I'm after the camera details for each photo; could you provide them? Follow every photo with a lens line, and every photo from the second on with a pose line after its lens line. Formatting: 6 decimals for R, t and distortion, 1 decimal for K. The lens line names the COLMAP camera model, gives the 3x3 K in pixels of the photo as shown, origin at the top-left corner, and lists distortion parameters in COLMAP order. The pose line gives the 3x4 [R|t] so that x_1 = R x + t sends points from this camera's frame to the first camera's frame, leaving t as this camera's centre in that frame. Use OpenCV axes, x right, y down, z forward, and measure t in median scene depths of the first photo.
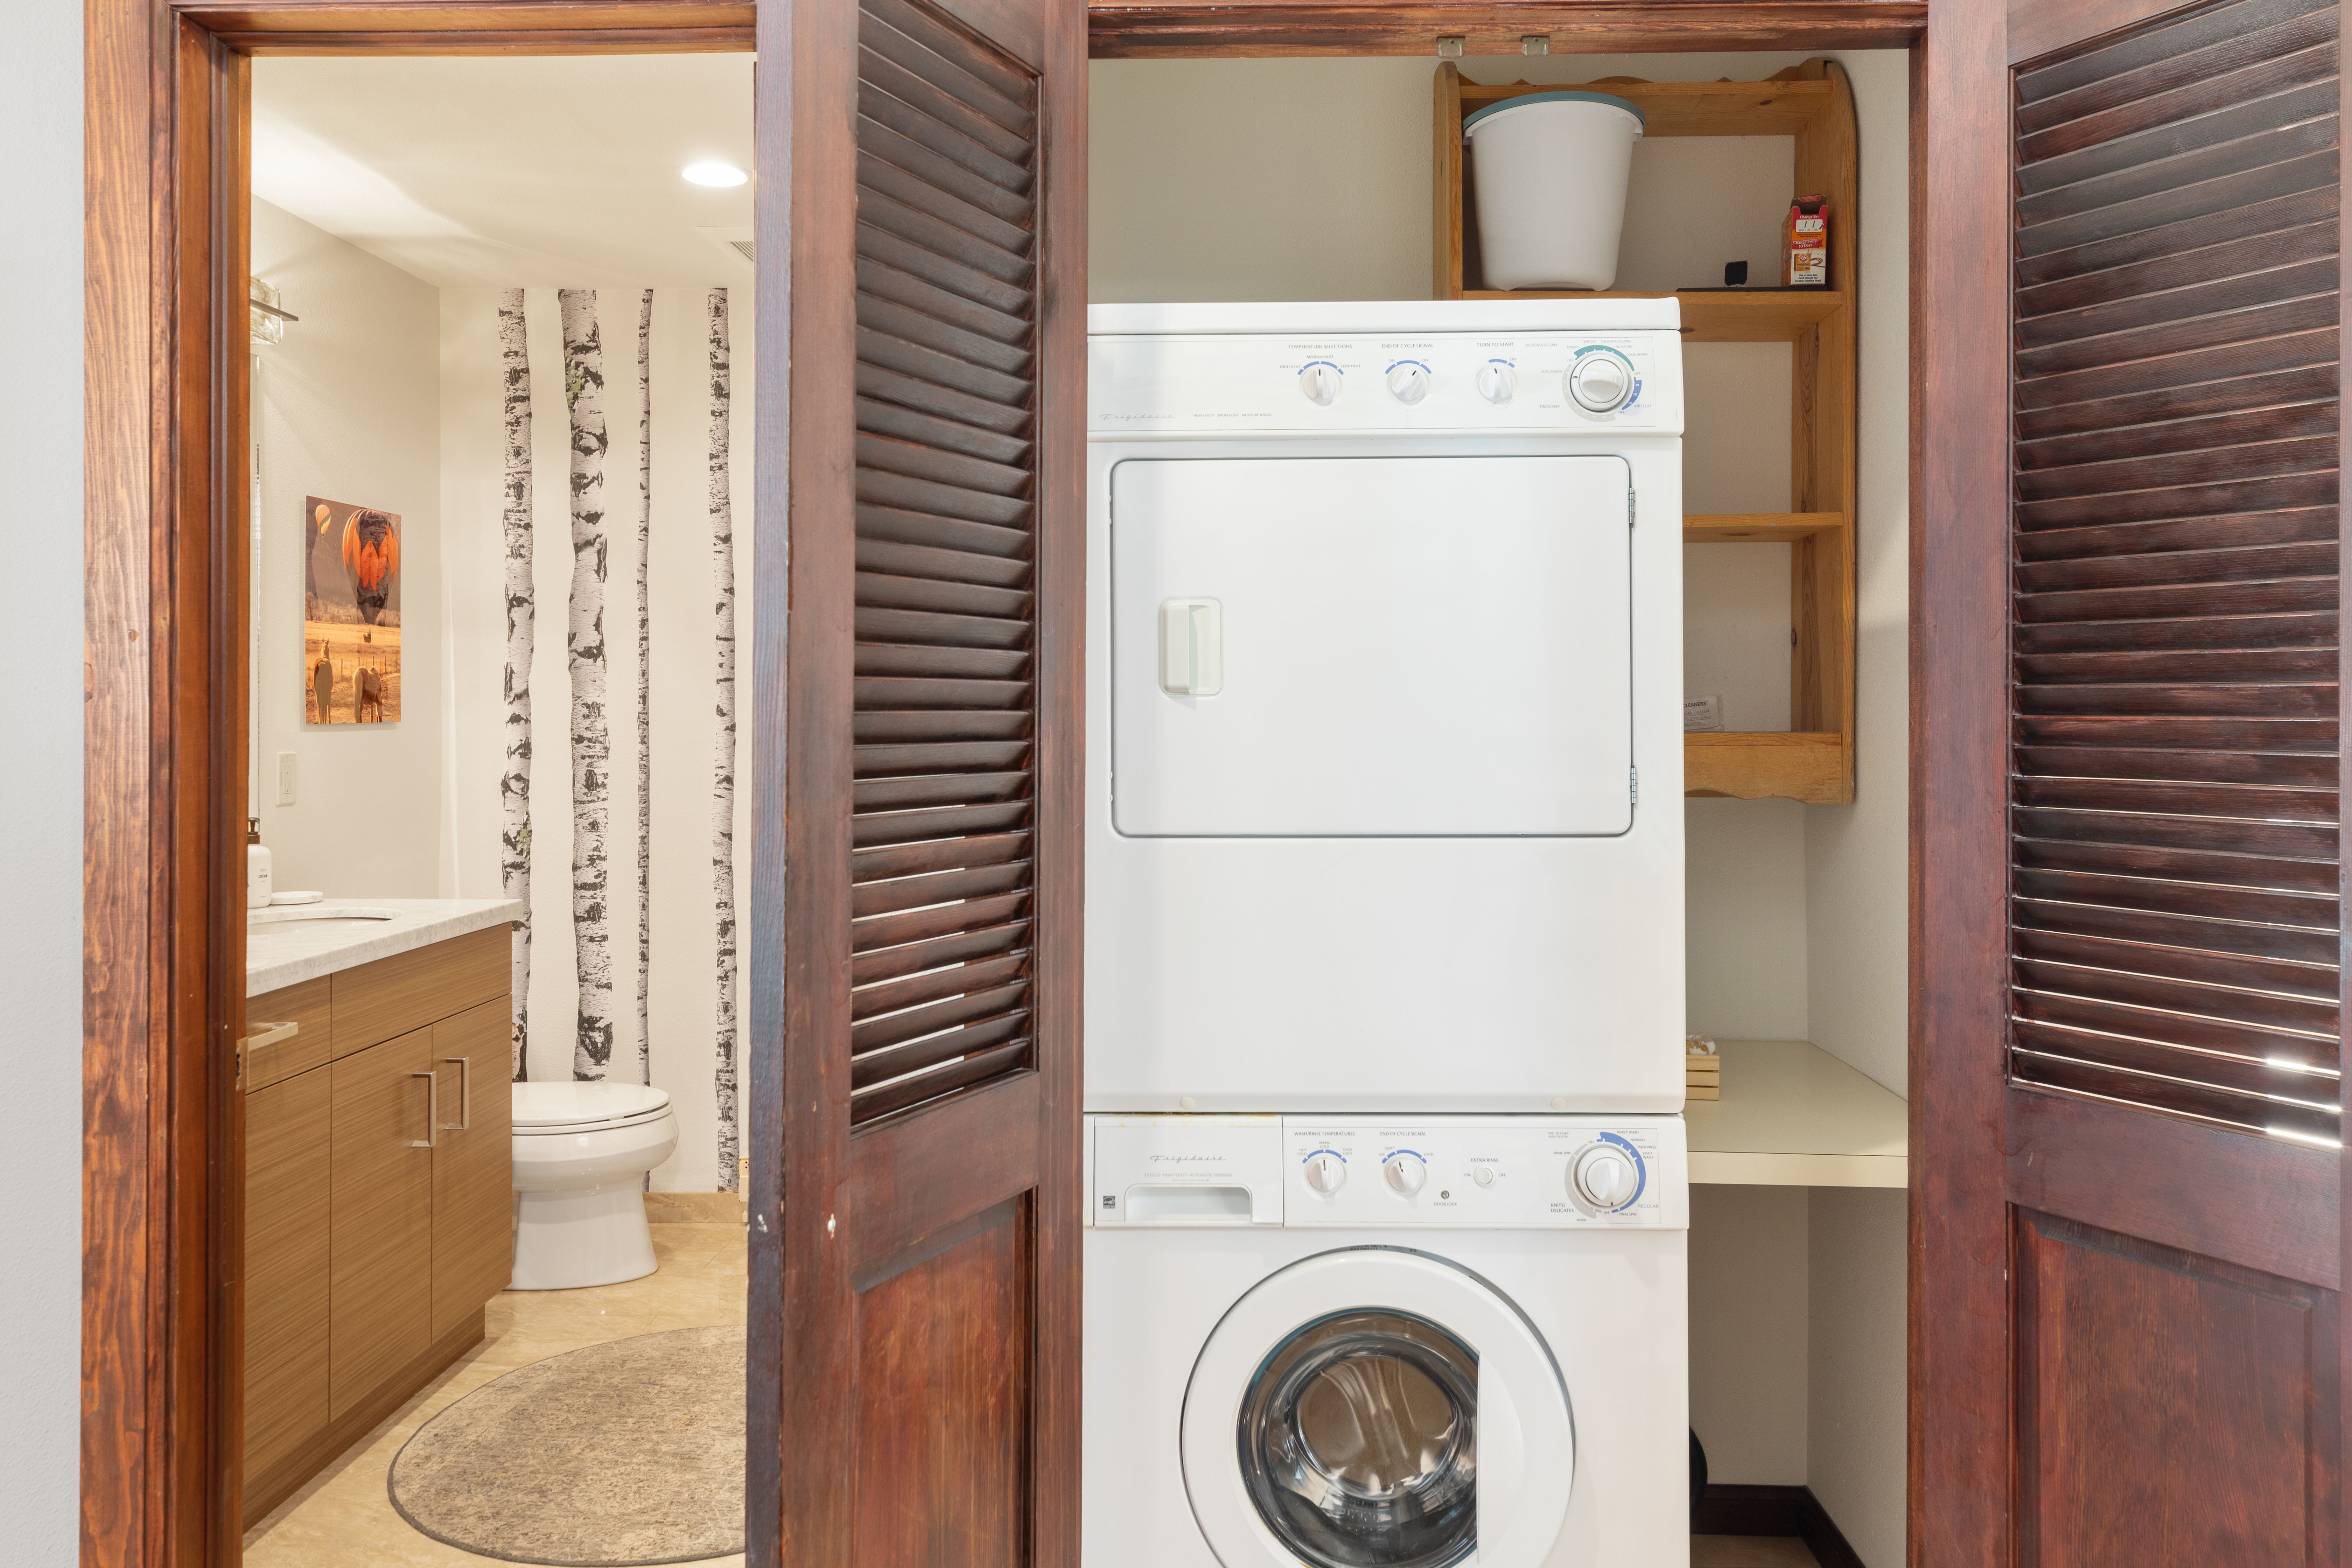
lens RADIAL K [[1626.2, 0, 1185.4], [0, 1626.2, 675.9], [0, 0, 1]] dist [0.003876, 0.001146]
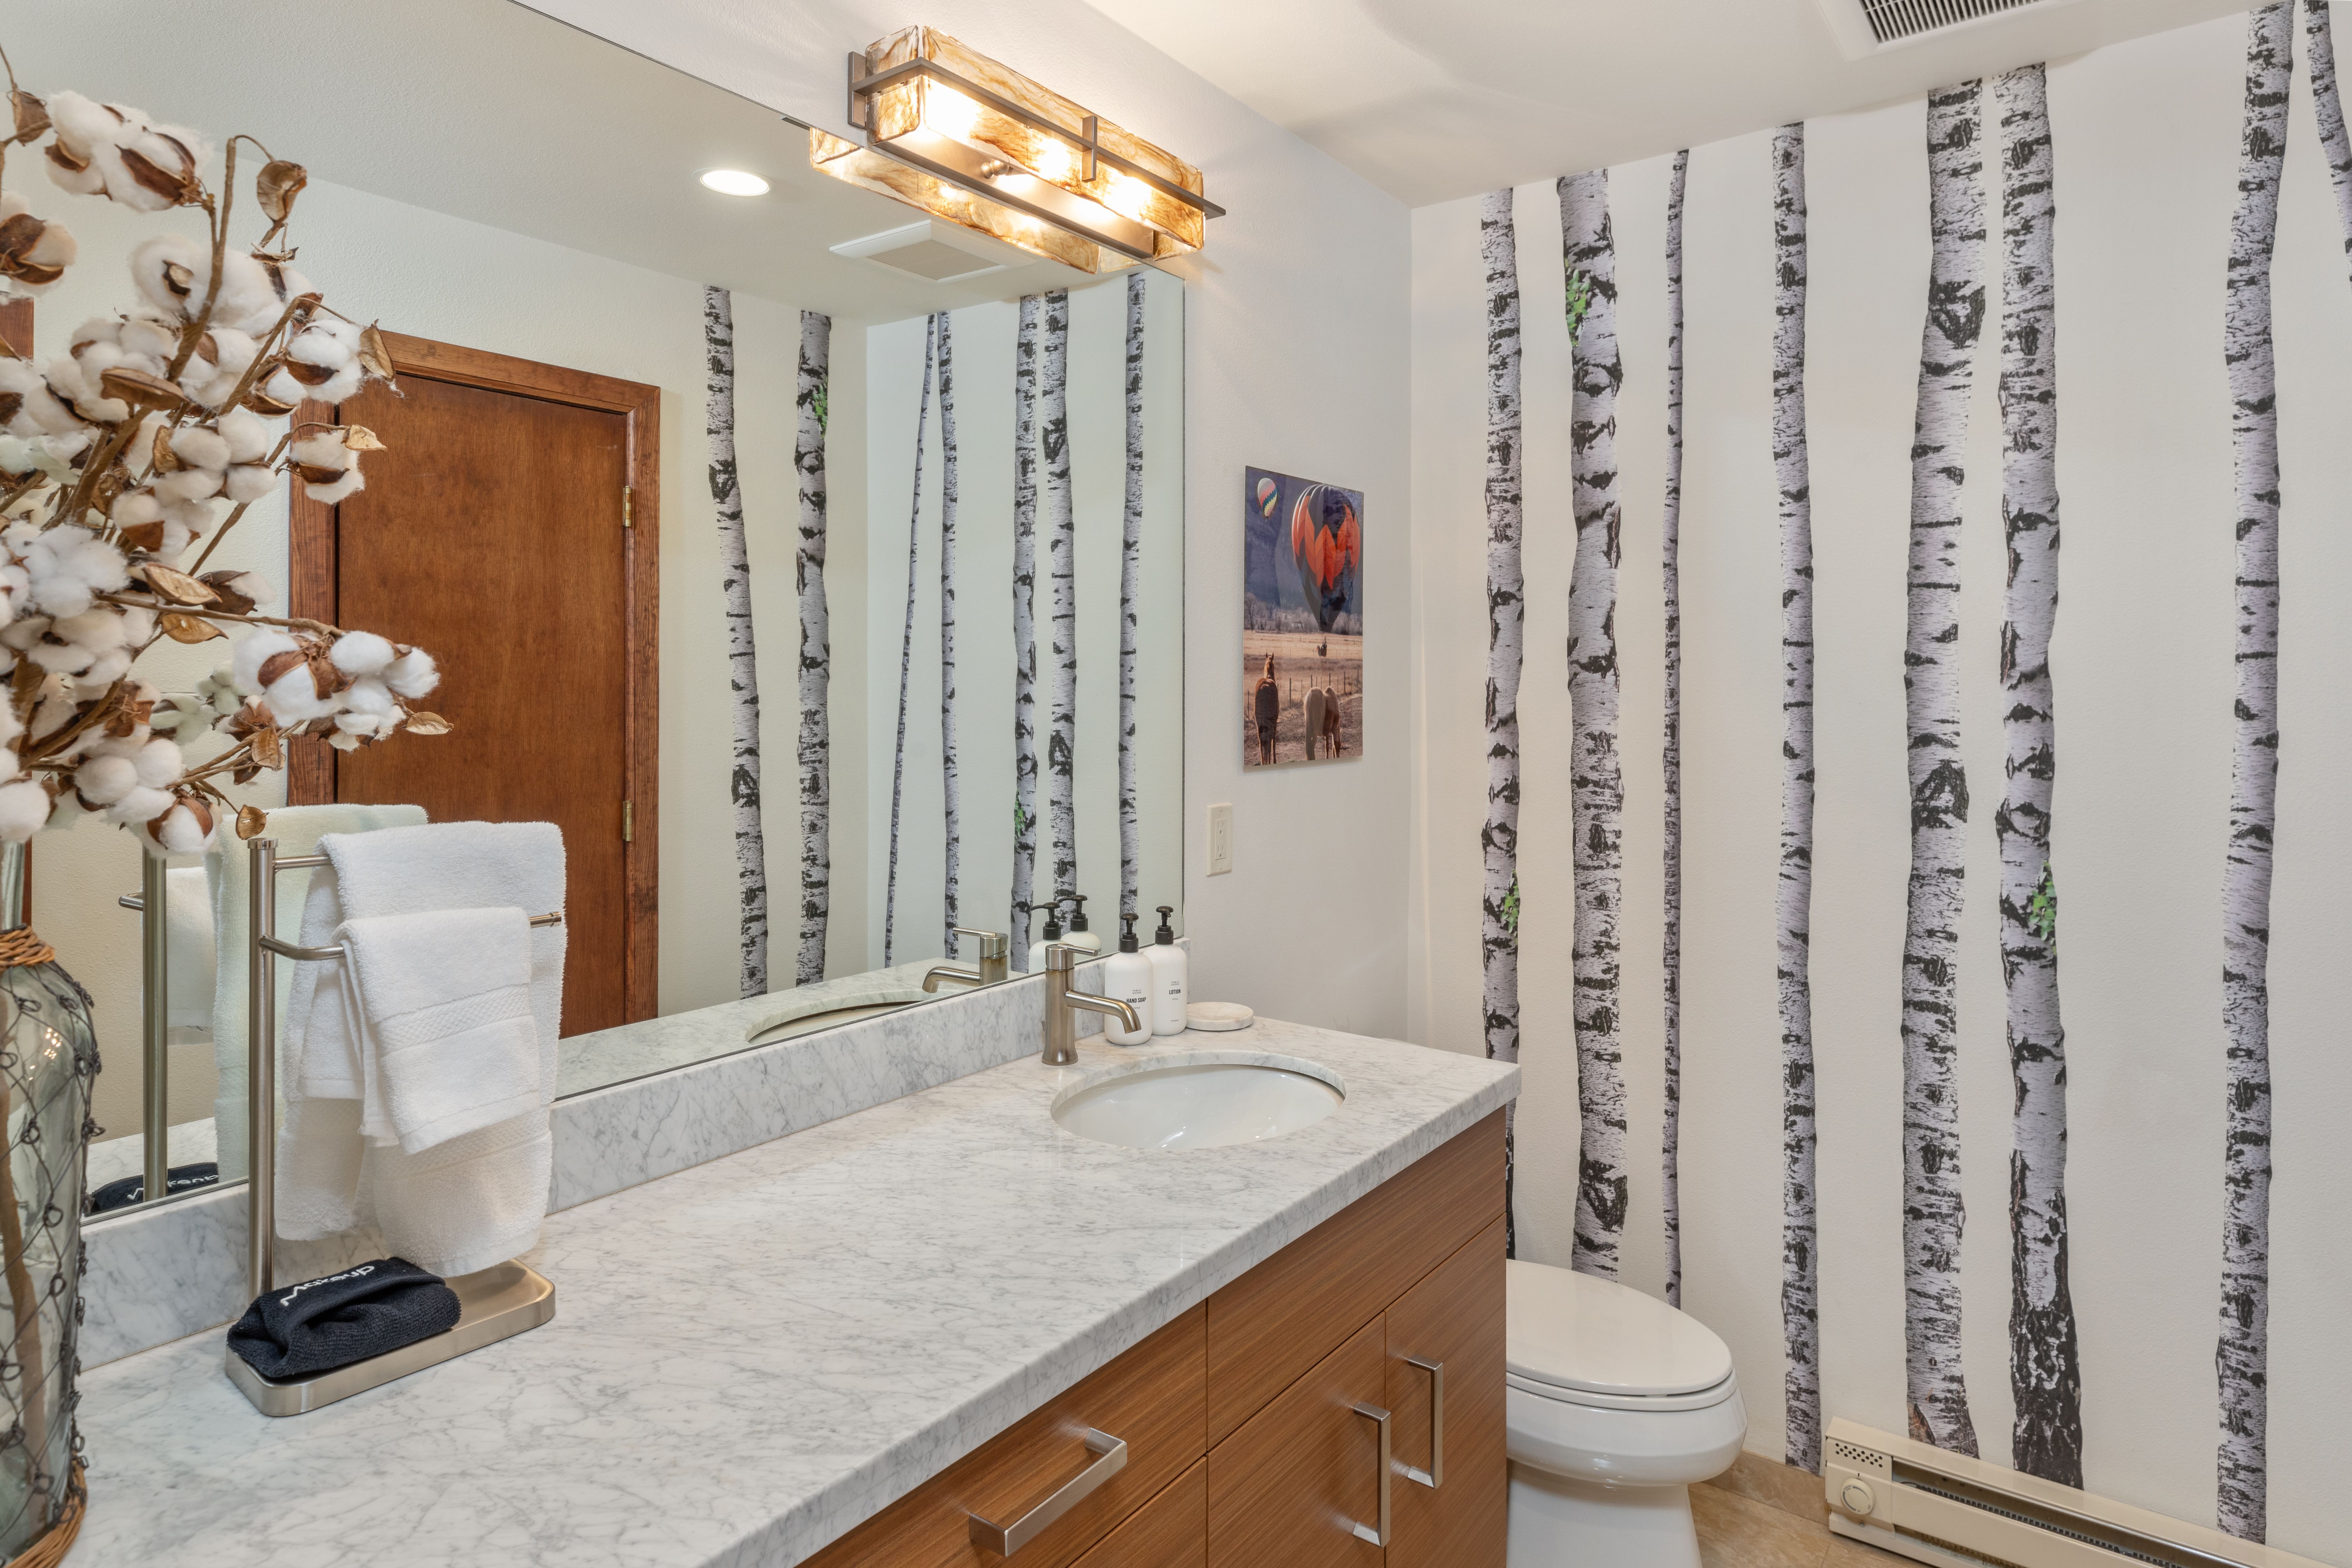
lens RADIAL K [[1339.8, 0, 1185.6], [0, 1339.8, 719.9], [0, 0, 1]] dist [0.017300, -0.000979]
pose [[0.823413, 0.020208, -0.567083, -0.175314], [0.004757, 0.999085, 0.042510, -0.015969], [0.567423, -0.037700, 0.822563, 0.396687]]
